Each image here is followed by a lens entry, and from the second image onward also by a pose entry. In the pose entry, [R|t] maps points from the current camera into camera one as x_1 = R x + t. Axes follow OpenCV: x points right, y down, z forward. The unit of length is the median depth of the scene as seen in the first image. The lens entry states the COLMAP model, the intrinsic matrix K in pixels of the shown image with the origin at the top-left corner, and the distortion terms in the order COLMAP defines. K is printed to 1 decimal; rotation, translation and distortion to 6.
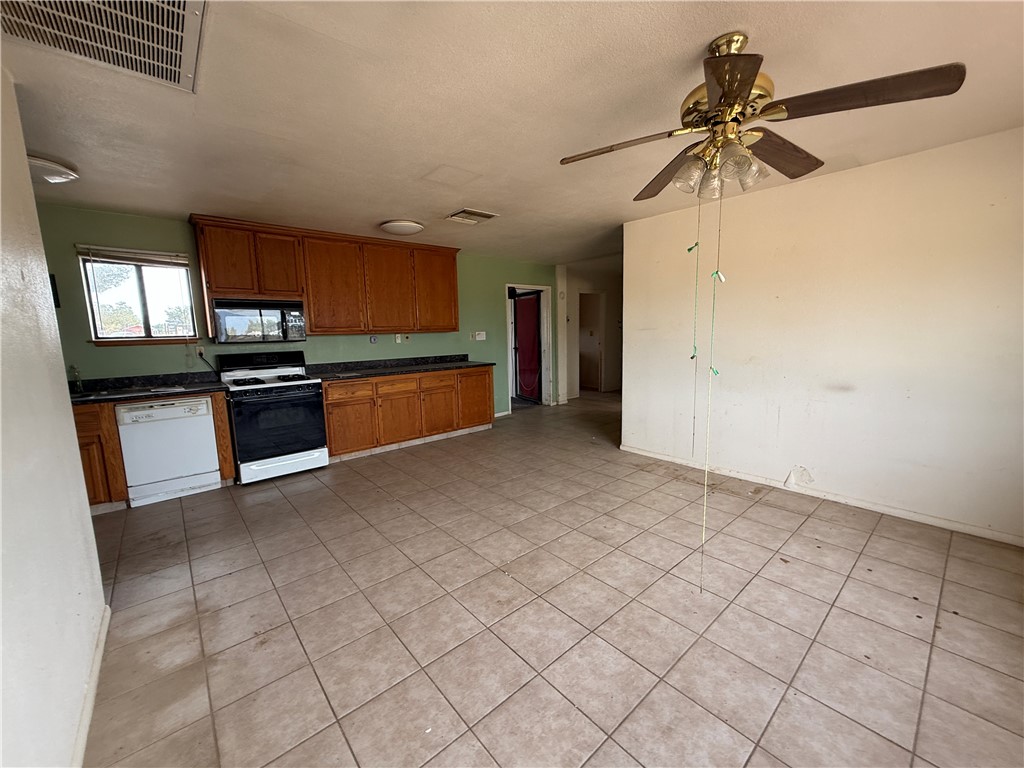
lens RADIAL K [[406.9, 0, 508.7], [0, 406.9, 384.3], [0, 0, 1]] dist [-0.000163, 0.000559]
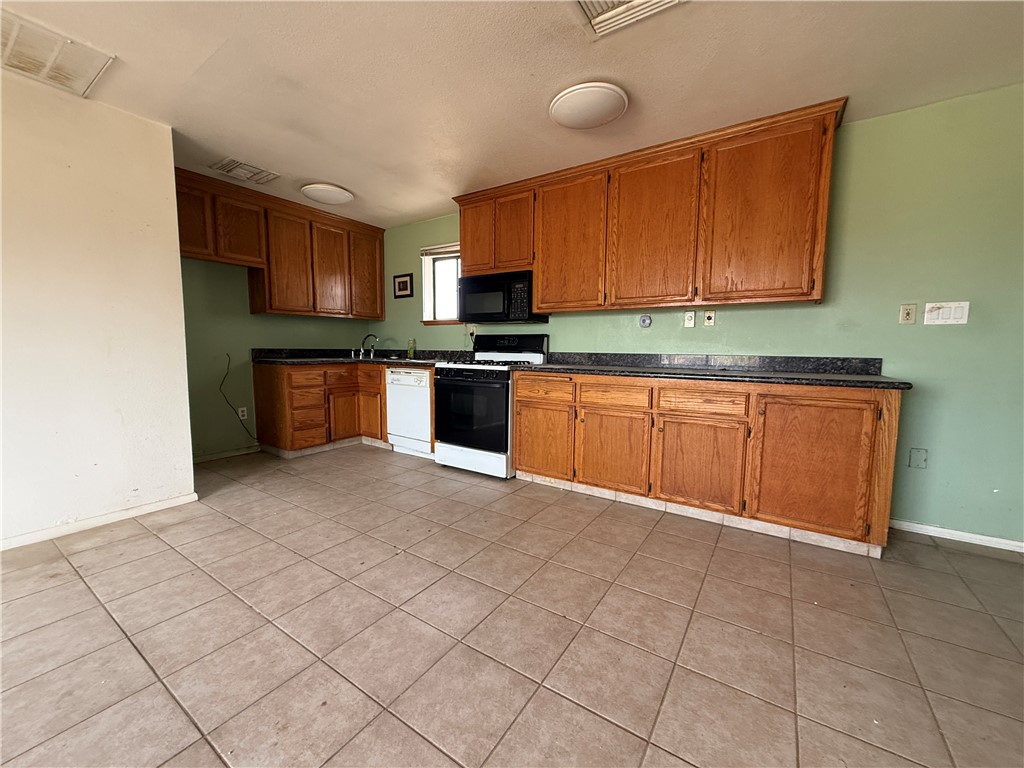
lens RADIAL K [[406.9, 0, 508.7], [0, 406.9, 384.3], [0, 0, 1]] dist [-0.000163, 0.000559]
pose [[0.267653, 0.114060, -0.956740, 0.338040], [-0.144376, 0.986505, 0.077219, -0.046796], [0.952637, 0.117462, 0.280508, 0.935299]]
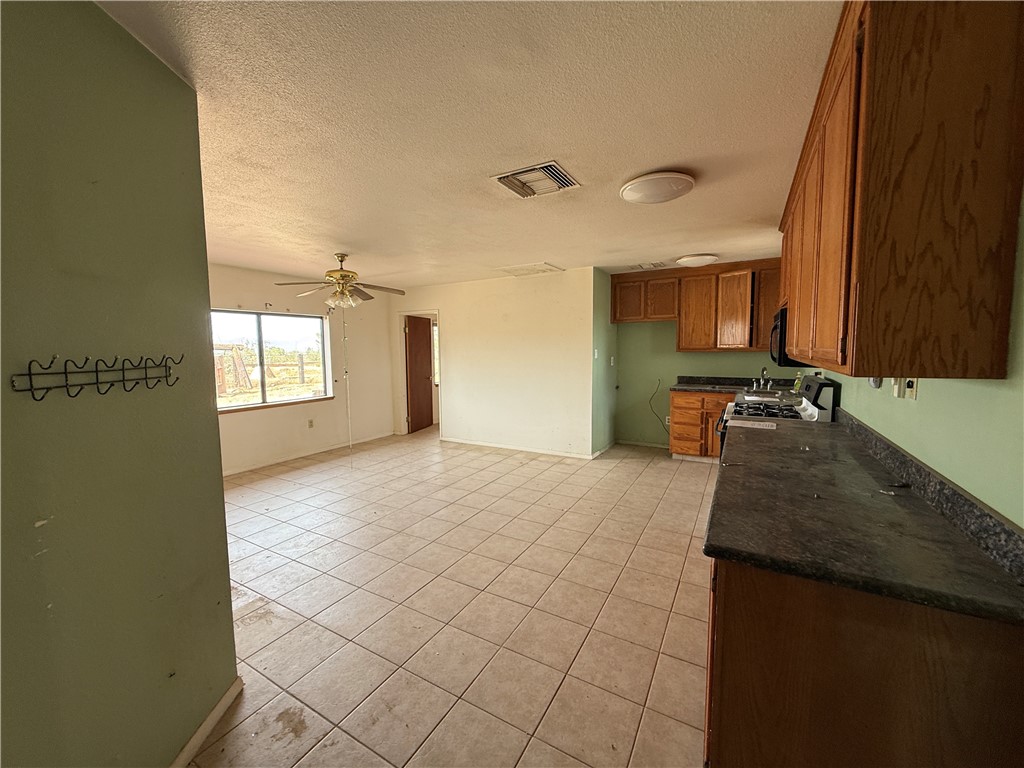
lens RADIAL K [[406.9, 0, 508.7], [0, 406.9, 384.3], [0, 0, 1]] dist [-0.000163, 0.000559]
pose [[-0.942792, 0.064006, -0.327180, 0.192244], [-0.011070, 0.974846, 0.222606, -0.275659], [0.333198, 0.213493, -0.918368, 1.833013]]
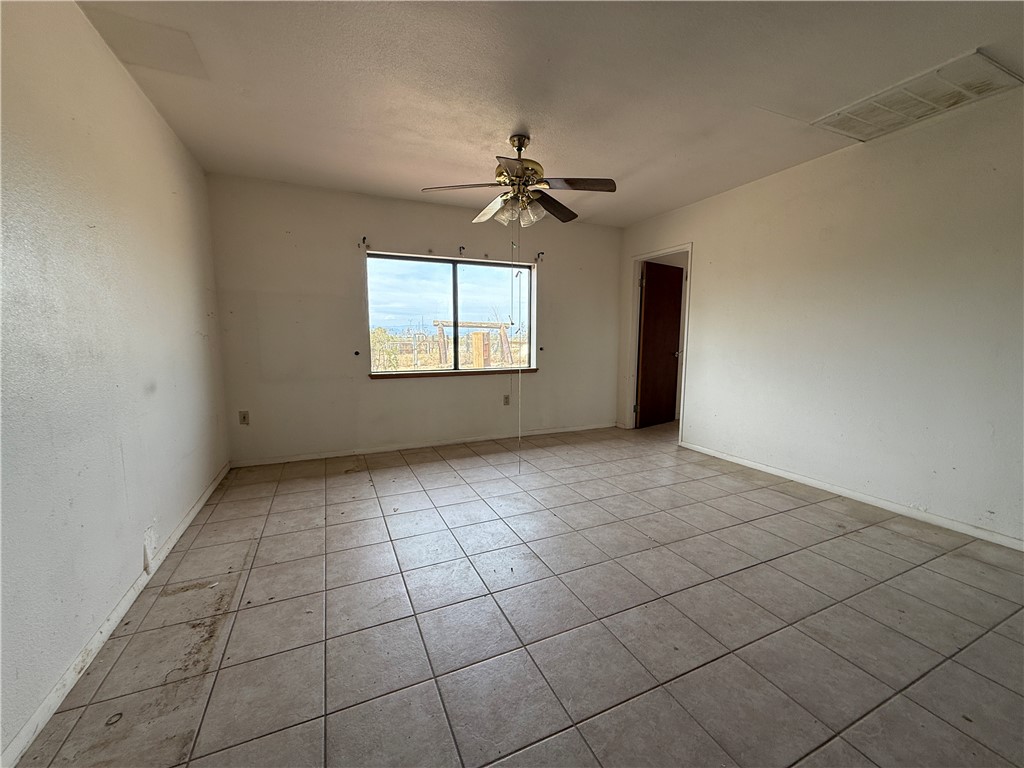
lens RADIAL K [[406.9, 0, 508.7], [0, 406.9, 384.3], [0, 0, 1]] dist [-0.000163, 0.000559]
pose [[-0.958479, -0.009016, 0.285022, 0.035231], [0.062210, 0.968816, 0.239846, -0.110846], [-0.278296, 0.247618, -0.928028, 1.299696]]
